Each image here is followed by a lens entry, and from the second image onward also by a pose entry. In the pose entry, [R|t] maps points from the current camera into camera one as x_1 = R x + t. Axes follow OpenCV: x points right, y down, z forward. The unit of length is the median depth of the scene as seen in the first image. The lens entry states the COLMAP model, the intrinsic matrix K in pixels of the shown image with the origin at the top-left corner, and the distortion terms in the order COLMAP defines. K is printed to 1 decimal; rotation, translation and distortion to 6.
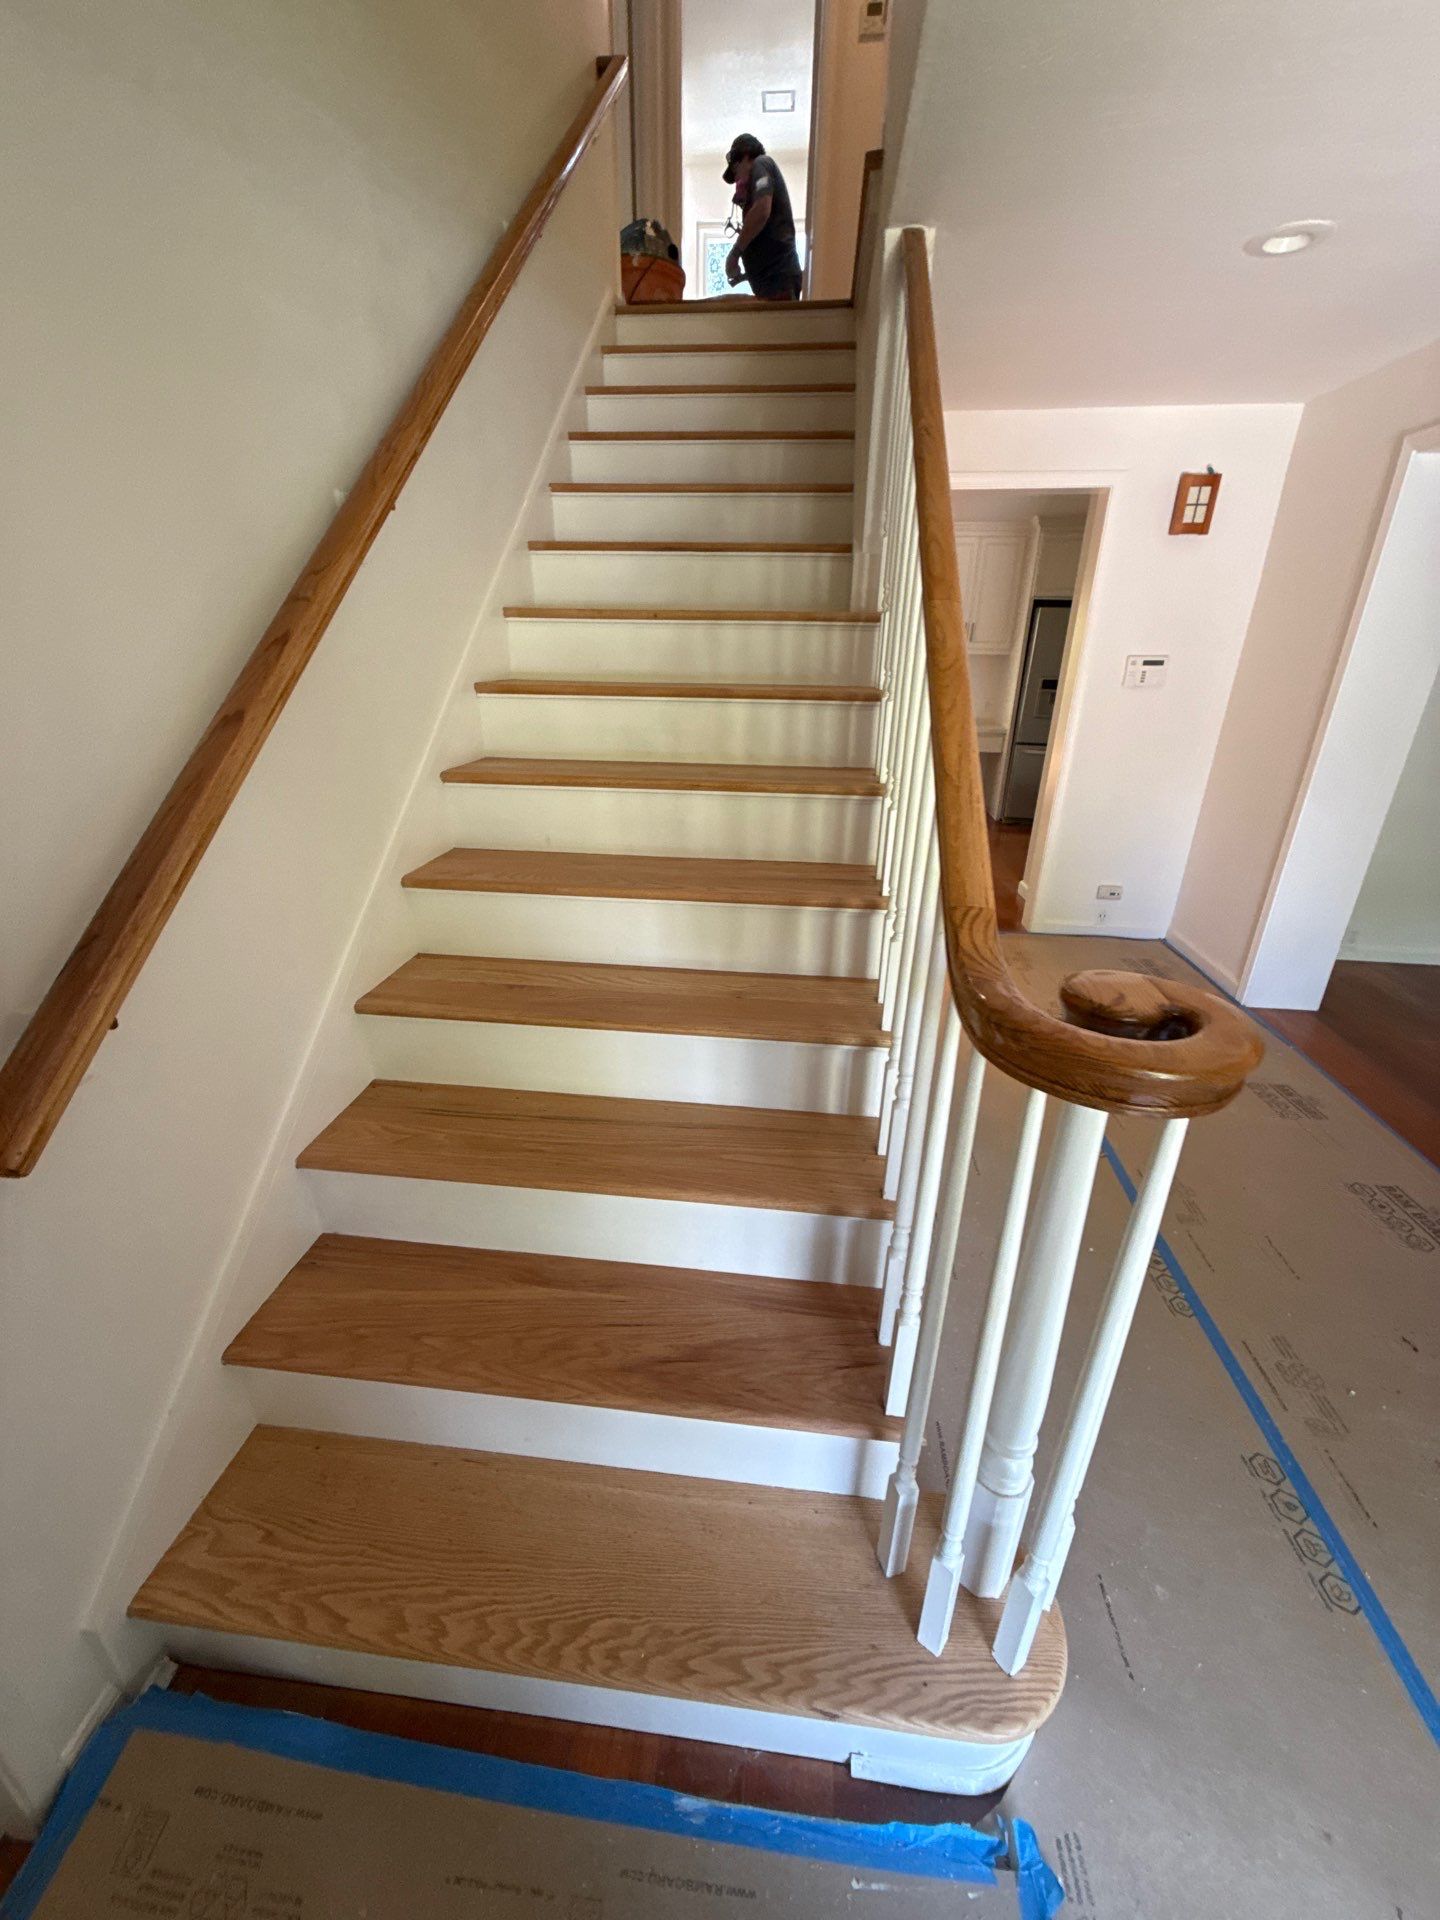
lens RADIAL K [[760.9, 0, 715.2], [0, 760.9, 956.5], [0, 0, 1]] dist [-0.000235, 0.000643]
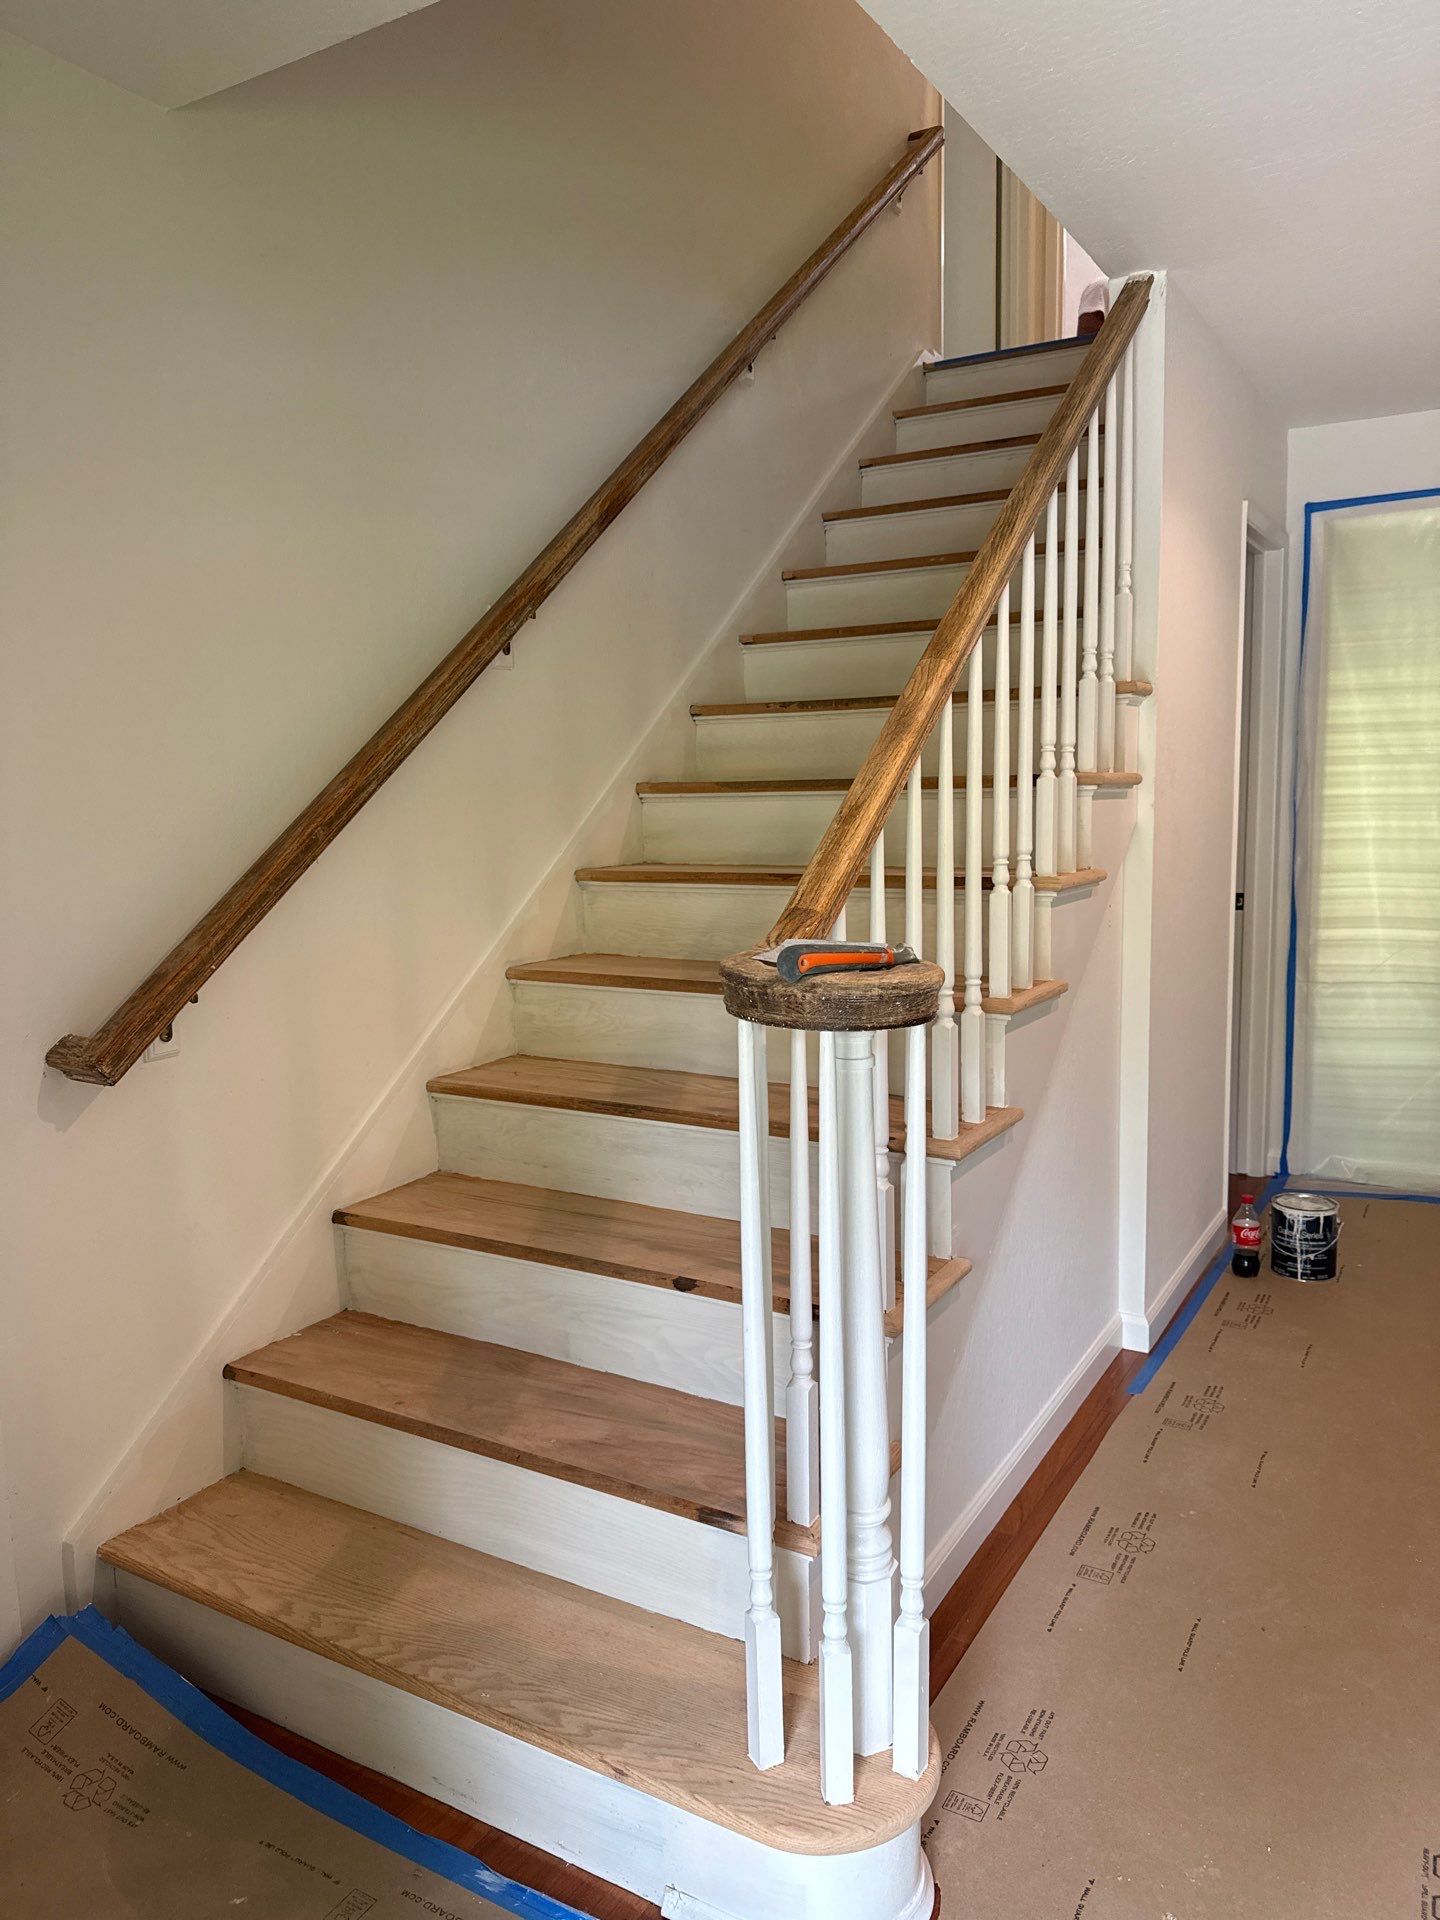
lens RADIAL K [[1363.1, 0, 734.4], [0, 1363.1, 969.4], [0, 0, 1]] dist [0.004426, -0.007077]
pose [[0.912320, 0.023932, -0.408777, 0.658482], [-0.128083, 0.964875, -0.229369, 0.301361], [0.388930, 0.261616, 0.883341, -0.462682]]
